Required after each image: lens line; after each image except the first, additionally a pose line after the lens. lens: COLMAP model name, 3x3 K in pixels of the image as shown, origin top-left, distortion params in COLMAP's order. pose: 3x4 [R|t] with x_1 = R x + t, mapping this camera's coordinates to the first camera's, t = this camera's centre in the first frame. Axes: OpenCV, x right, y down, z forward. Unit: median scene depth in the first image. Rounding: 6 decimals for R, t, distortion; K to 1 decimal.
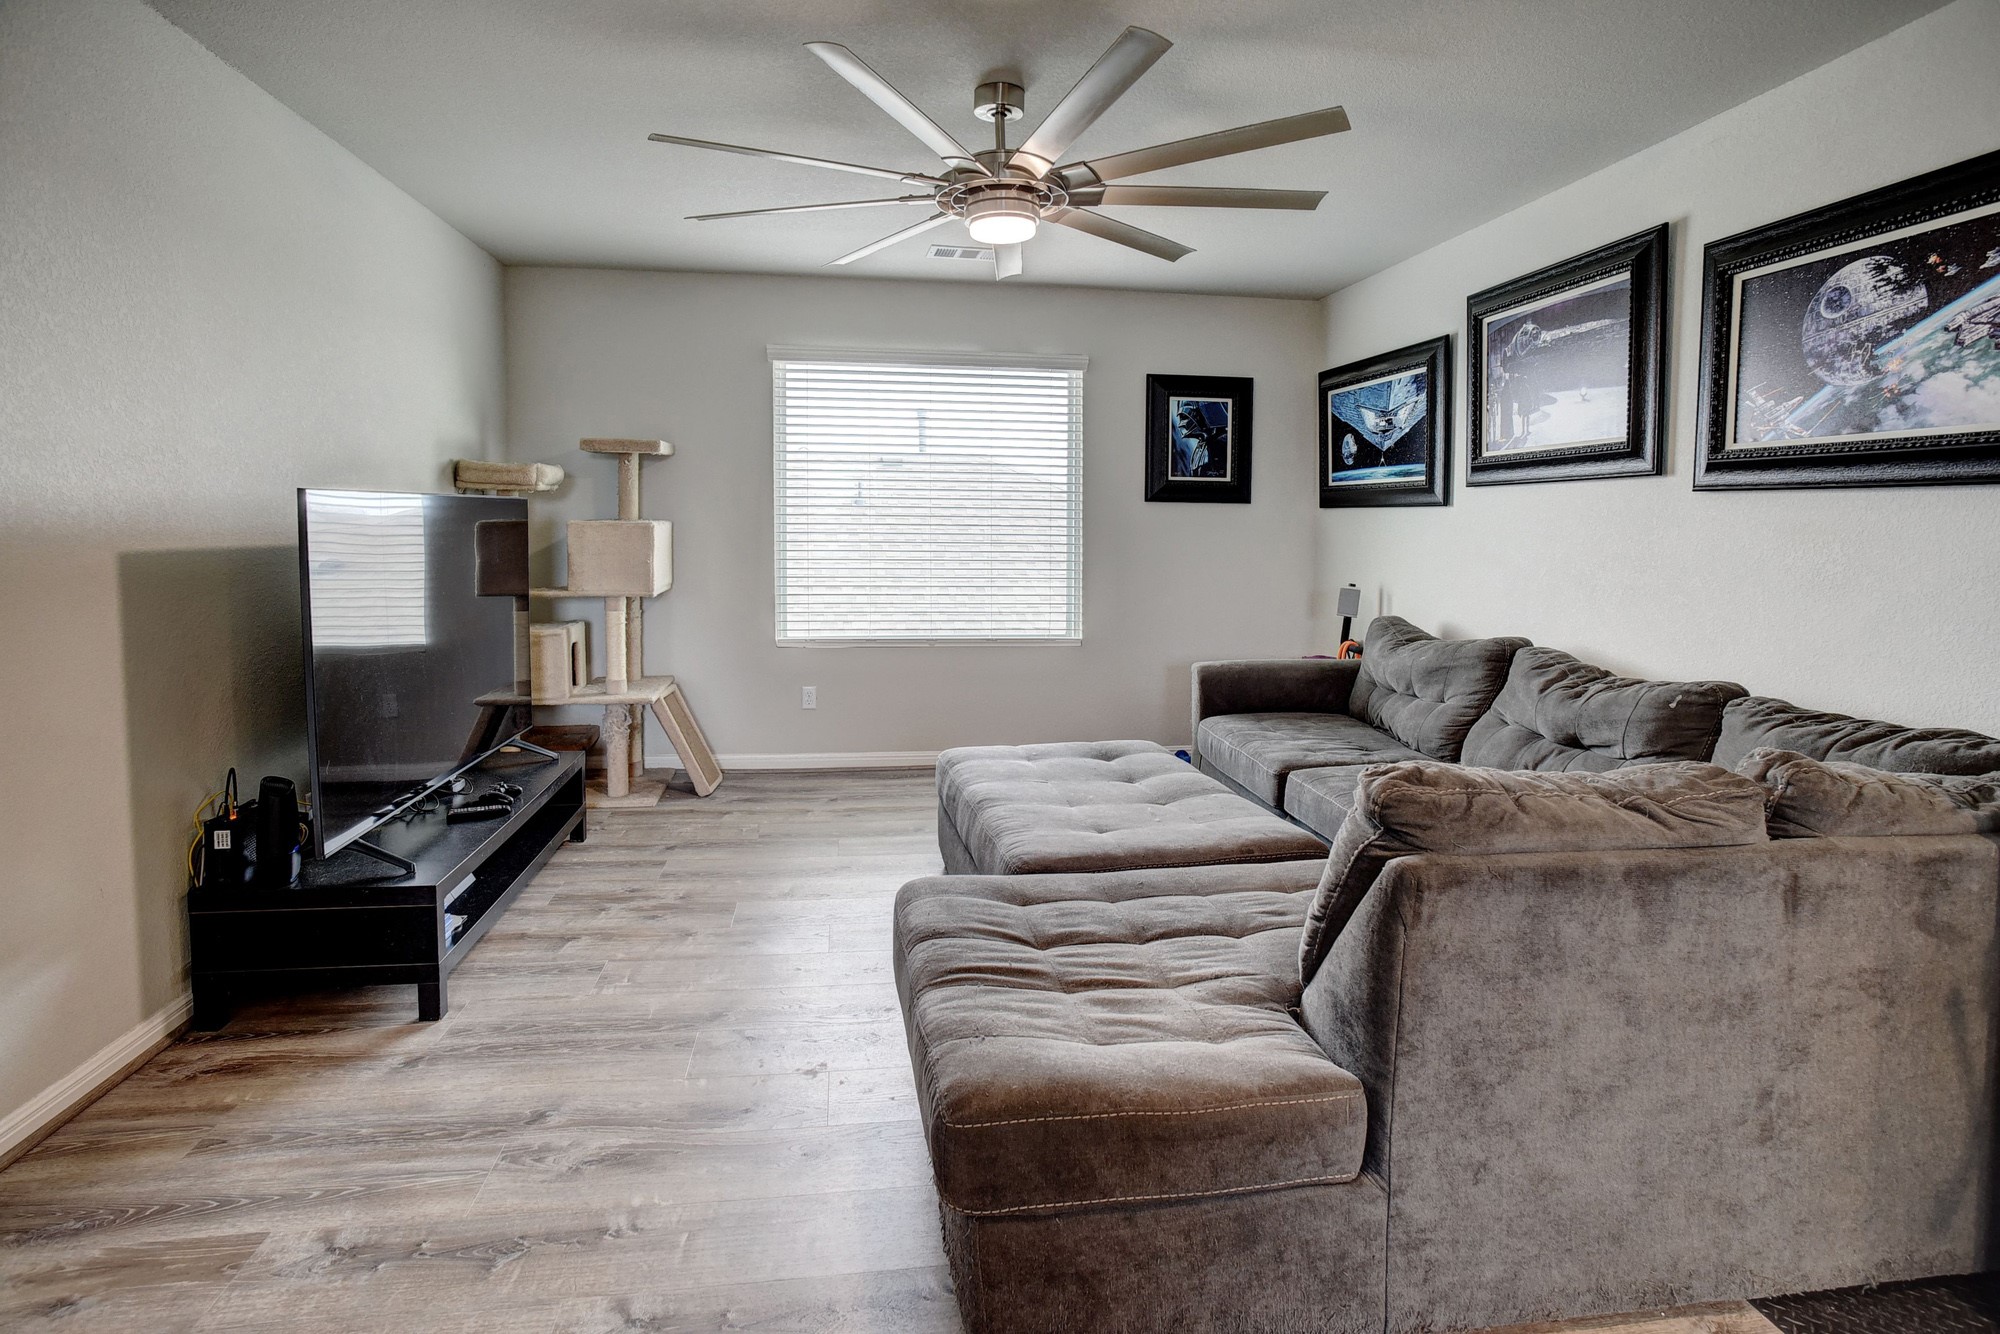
lens RADIAL K [[1092.4, 0, 1001.8], [0, 1092.4, 659.2], [0, 0, 1]] dist [-0.027566, 0.011481]
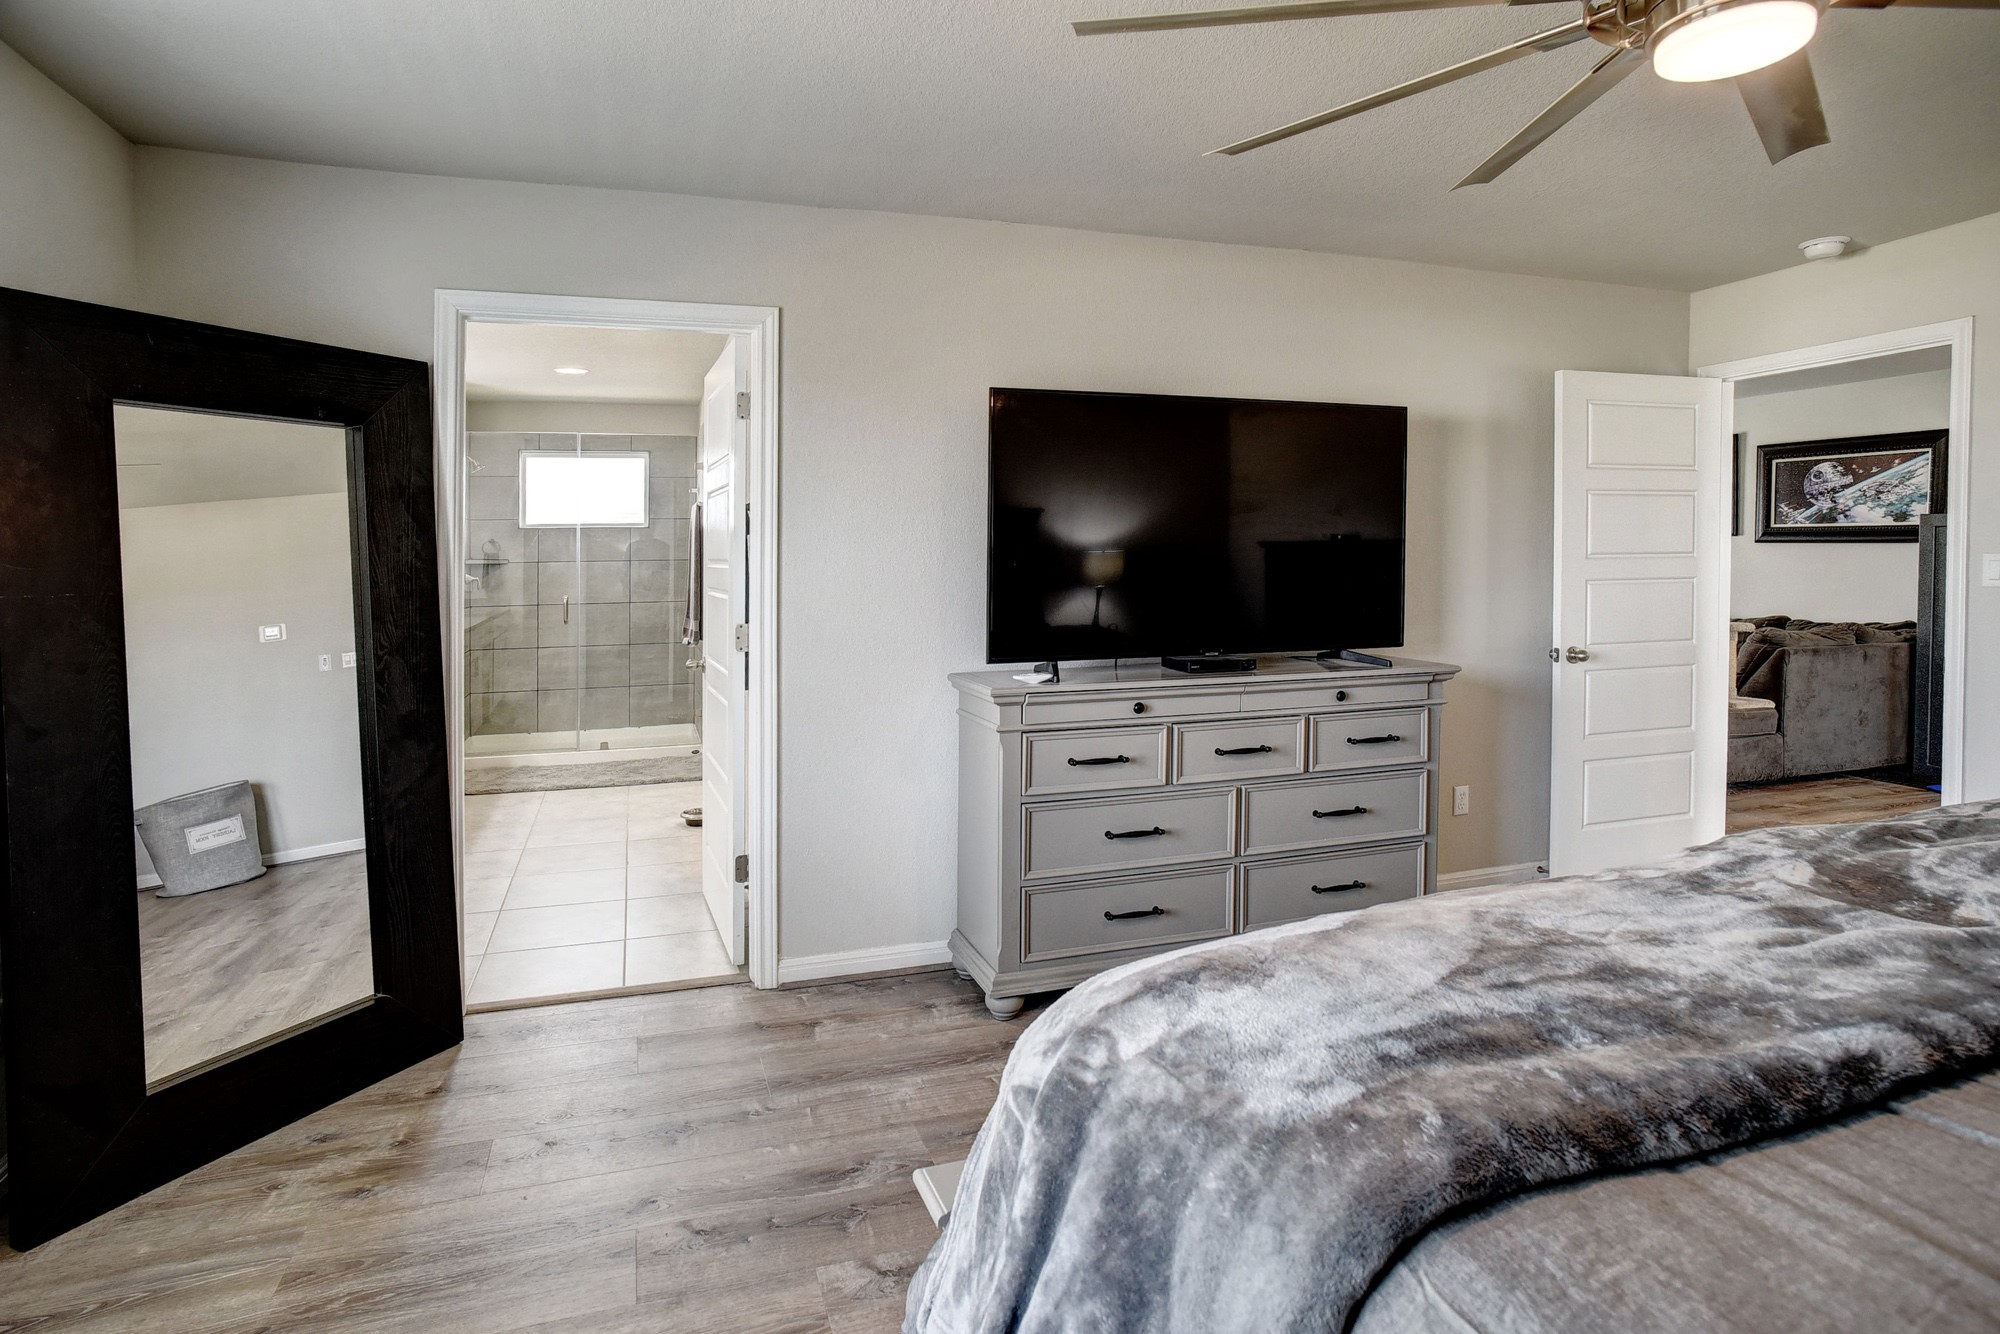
lens RADIAL K [[1092.4, 0, 1000.7], [0, 1092.4, 670.7], [0, 0, 1]] dist [-0.027566, 0.011481]
pose [[0.981214, -0.032357, 0.190188, -1.898341], [0.035282, 0.999305, -0.012012, 0.133874], [-0.189668, 0.018497, 0.981674, -1.365976]]
